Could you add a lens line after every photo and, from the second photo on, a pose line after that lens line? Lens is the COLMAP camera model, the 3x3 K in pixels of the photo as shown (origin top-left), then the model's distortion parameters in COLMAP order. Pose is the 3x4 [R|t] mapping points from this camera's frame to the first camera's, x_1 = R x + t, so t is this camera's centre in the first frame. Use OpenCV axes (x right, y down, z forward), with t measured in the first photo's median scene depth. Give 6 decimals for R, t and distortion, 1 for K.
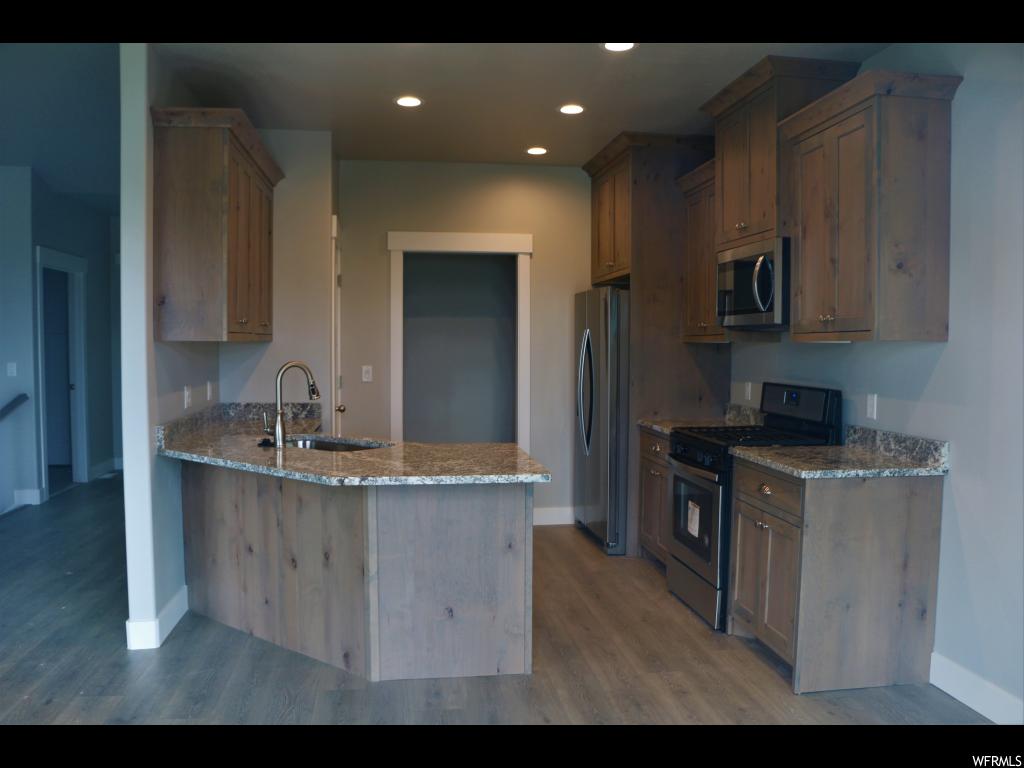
lens RADIAL K [[827.3, 0, 508.7], [0, 827.3, 387.0], [0, 0, 1]] dist [-0.190833, 0.161146]
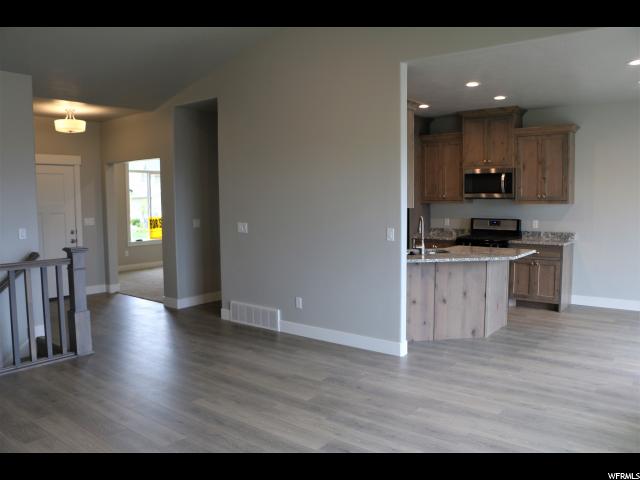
lens RADIAL K [[517.1, 0, 317.9], [0, 517.1, 241.8], [0, 0, 1]] dist [-0.190833, 0.161146]
pose [[0.724890, -0.070140, 0.685285, -1.496827], [0.048691, 0.997532, 0.050593, -0.047084], [-0.687142, -0.003307, 0.726515, 0.170053]]
